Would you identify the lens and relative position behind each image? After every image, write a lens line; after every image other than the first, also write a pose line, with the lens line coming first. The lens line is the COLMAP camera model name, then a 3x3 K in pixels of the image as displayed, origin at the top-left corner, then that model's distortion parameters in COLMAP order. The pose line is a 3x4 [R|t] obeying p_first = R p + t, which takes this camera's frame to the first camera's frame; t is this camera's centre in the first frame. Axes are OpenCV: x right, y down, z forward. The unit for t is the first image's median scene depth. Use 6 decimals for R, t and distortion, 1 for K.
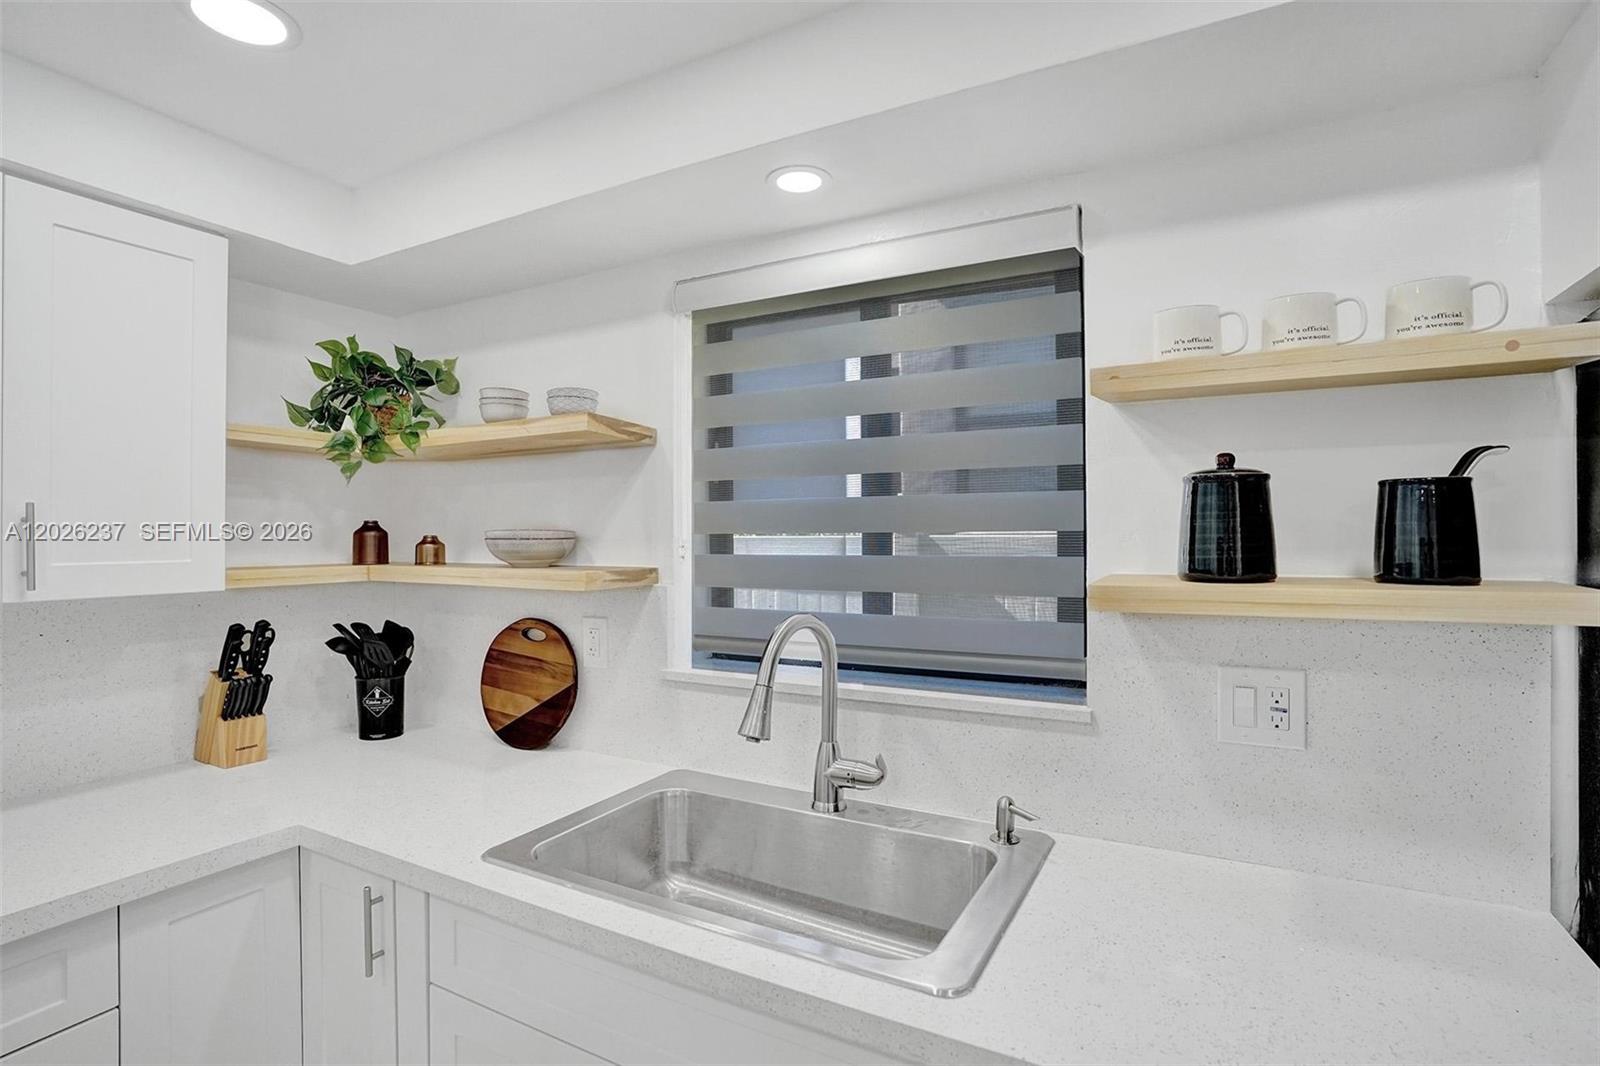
lens RADIAL K [[797.0, 0, 800.0], [0, 797.0, 533.0], [0, 0, 1]] dist [-0.071200, 0.000099]
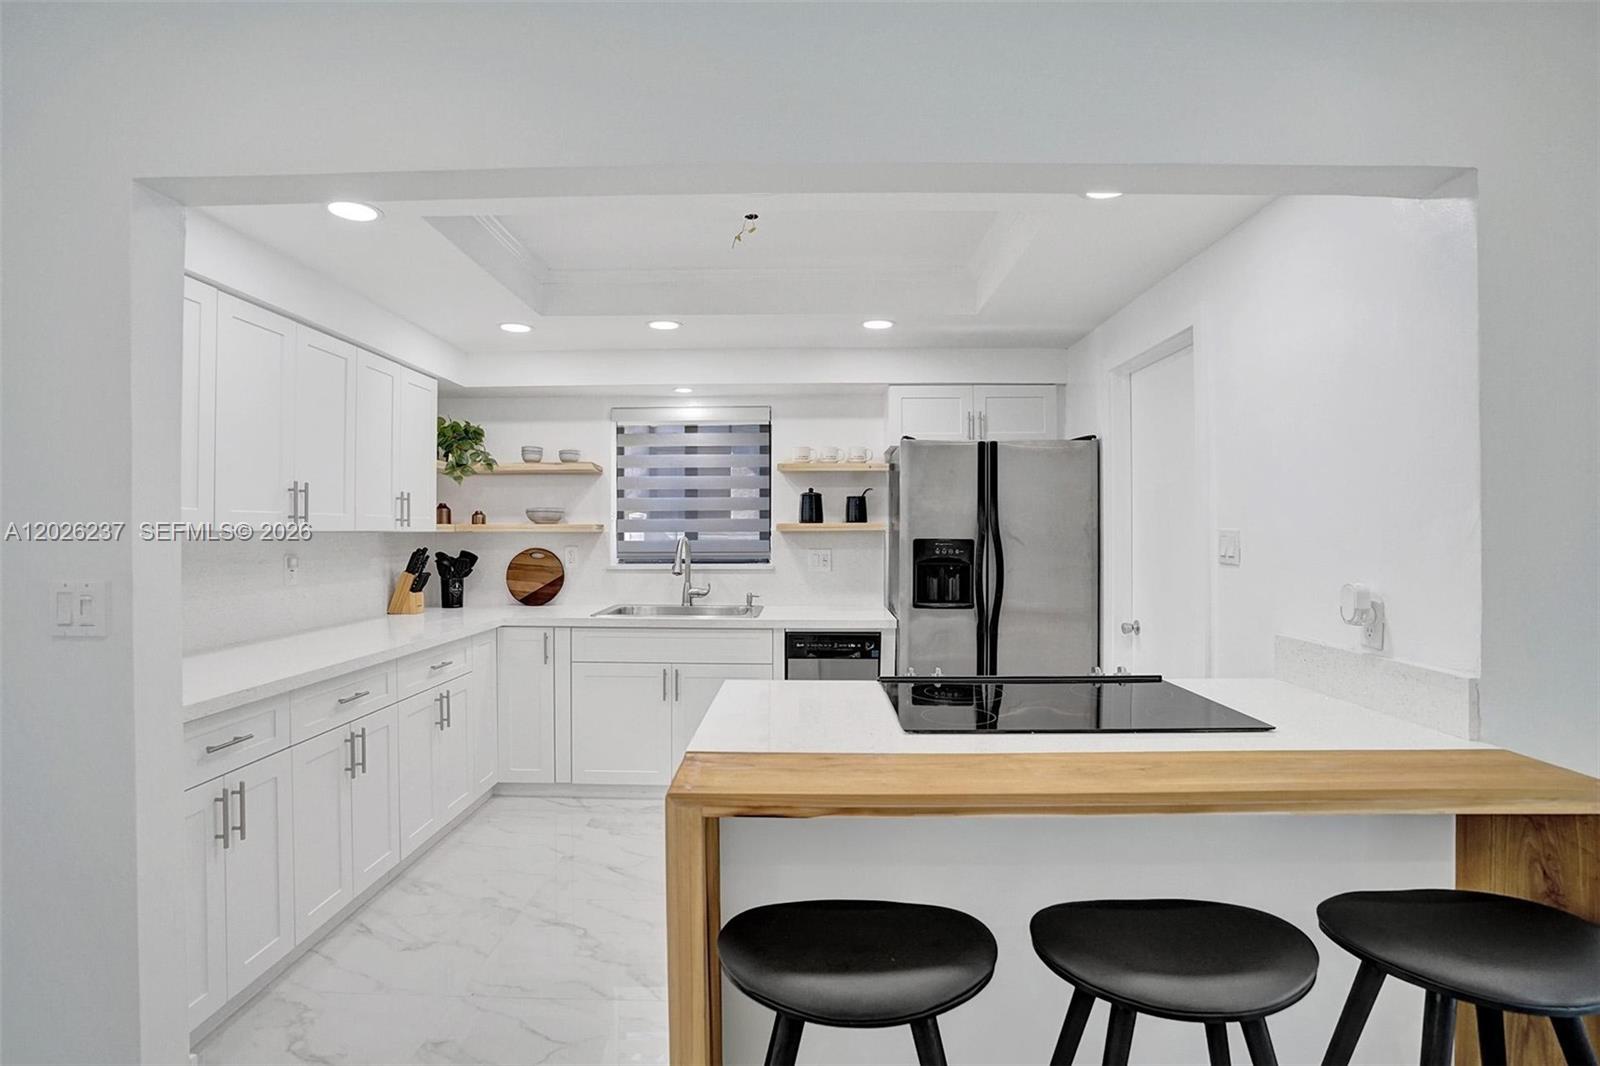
lens RADIAL K [[799.2, 0, 794.0], [0, 799.2, 526.8], [0, 0, 1]] dist [-0.001800, 0.000265]
pose [[0.888646, 0.003908, 0.458578, -0.766926], [-0.002455, 0.999990, -0.003766, 0.057264], [-0.458588, 0.002221, 0.888646, -1.417602]]
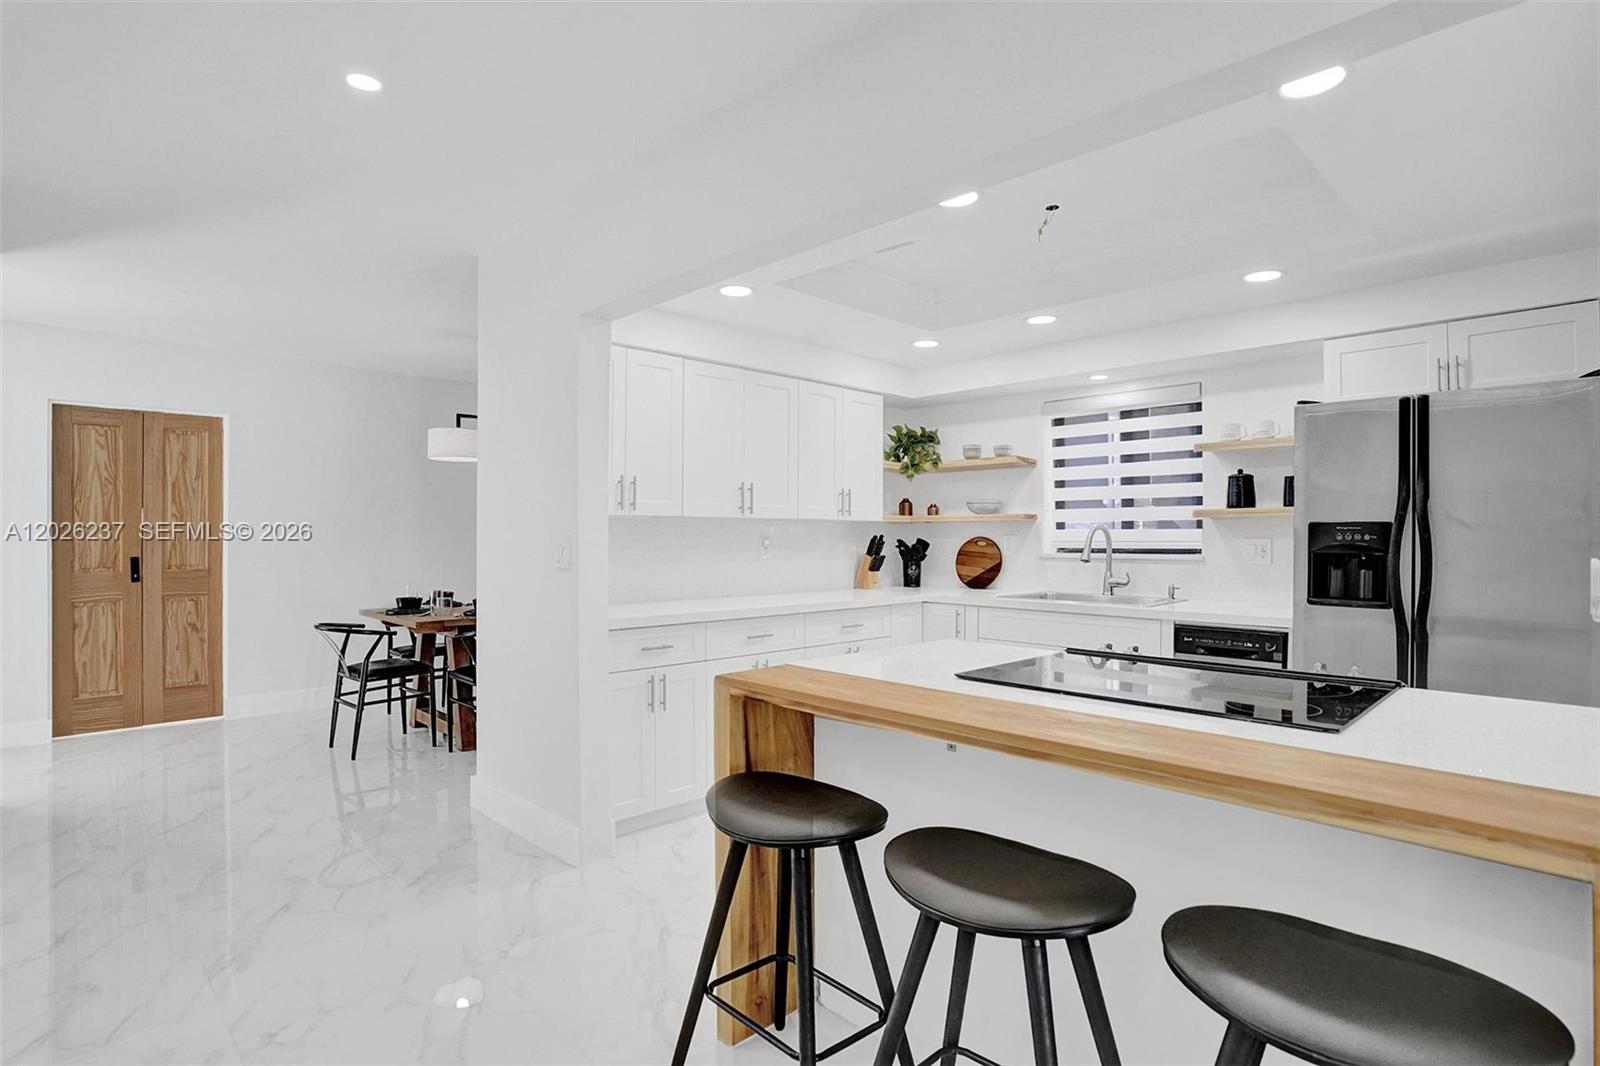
lens RADIAL K [[832.8, 0, 800.0], [0, 832.8, 533.0], [0, 0, 1]] dist [-0.045589, 0.000146]
pose [[0.958063, 0.000712, -0.286557, -0.140543], [-0.000452, 0.999999, 0.000974, 0.099148], [0.286557, -0.000803, 0.958063, -1.727687]]
